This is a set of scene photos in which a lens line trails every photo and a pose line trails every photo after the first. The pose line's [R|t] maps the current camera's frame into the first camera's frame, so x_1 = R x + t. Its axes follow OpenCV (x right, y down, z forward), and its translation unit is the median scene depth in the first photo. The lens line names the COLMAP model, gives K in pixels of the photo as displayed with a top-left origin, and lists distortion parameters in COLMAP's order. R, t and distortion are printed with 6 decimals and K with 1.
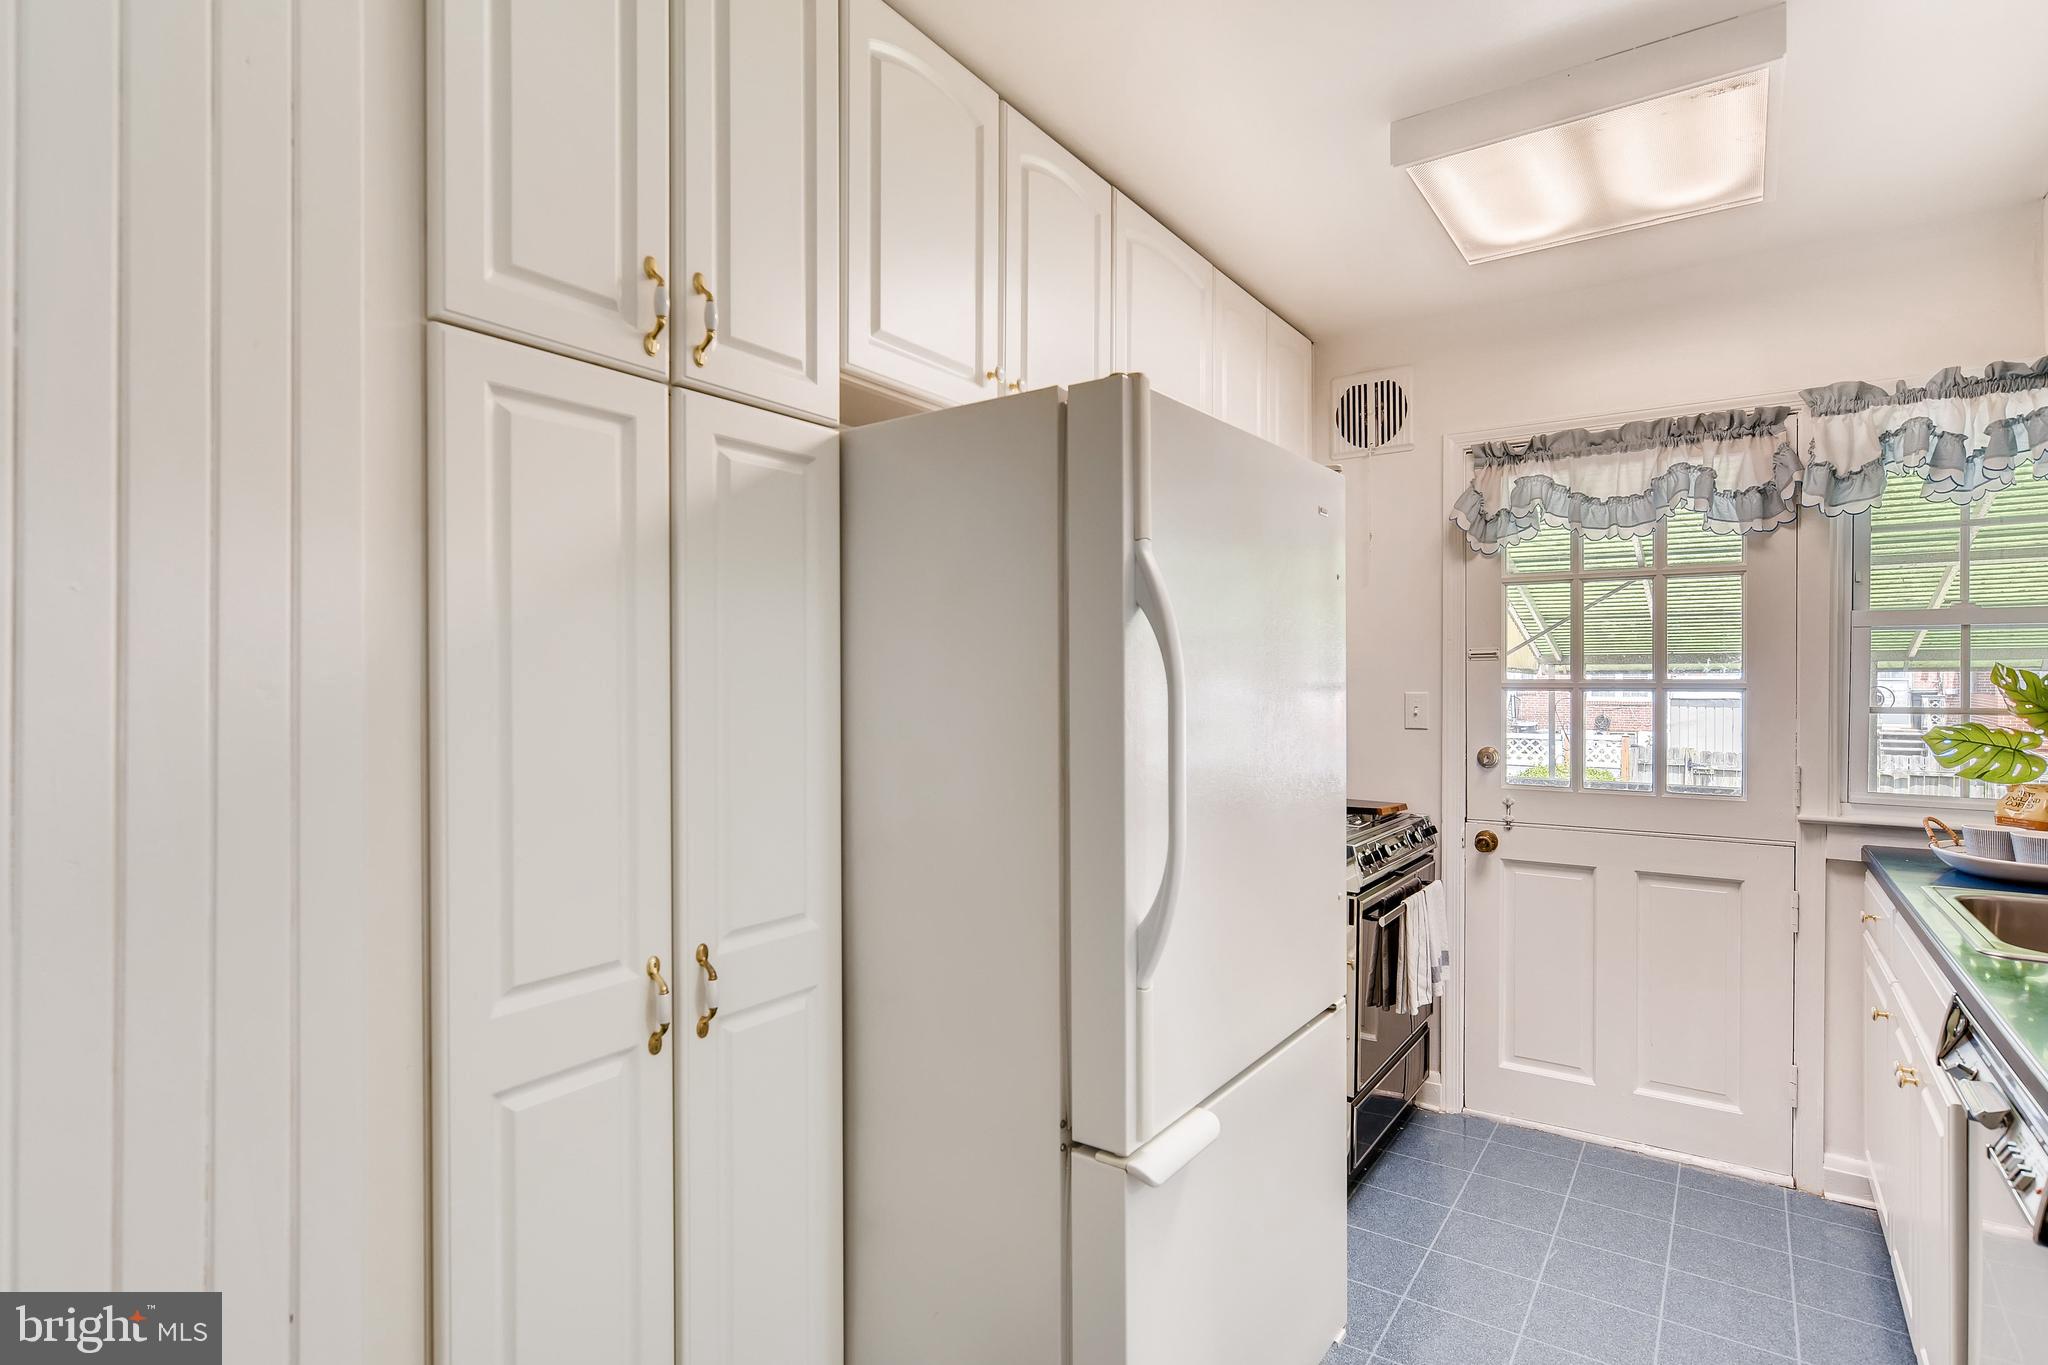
lens RADIAL K [[1027.8, 0, 1024.0], [0, 1027.8, 682.5], [0, 0, 1]] dist [-0.000256, 0.000221]
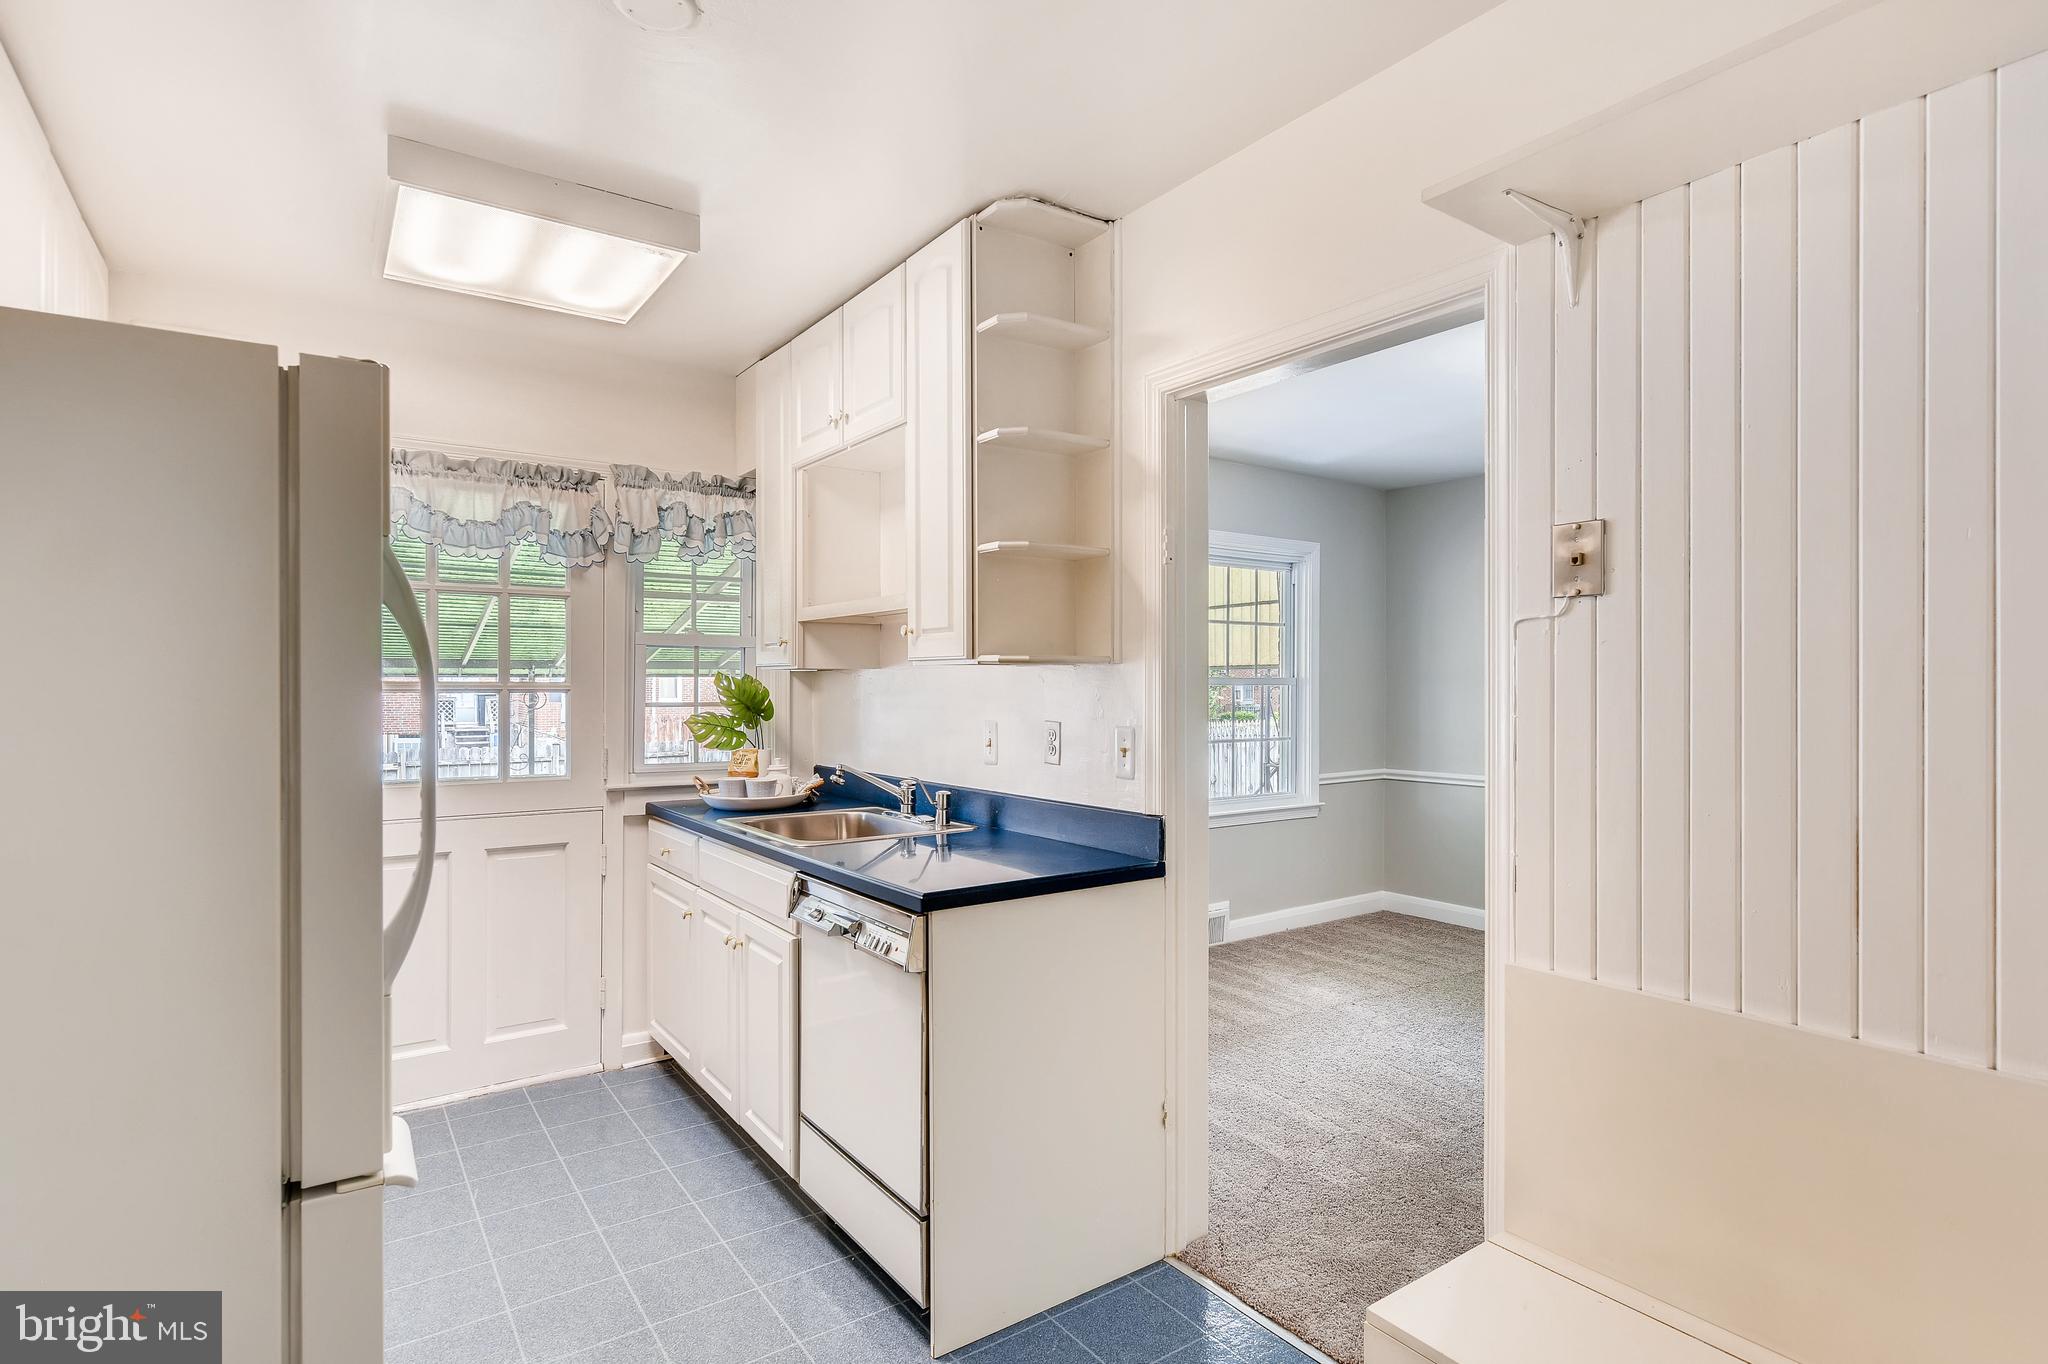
lens RADIAL K [[1039.7, 0, 1022.2], [0, 1039.7, 687.0], [0, 0, 1]] dist [0.001151, 0.001662]
pose [[0.336945, -0.001273, 0.941523, -0.320684], [0.000610, 0.999999, 0.001134, 0.001438], [-0.941524, 0.000192, 0.336946, 0.050177]]
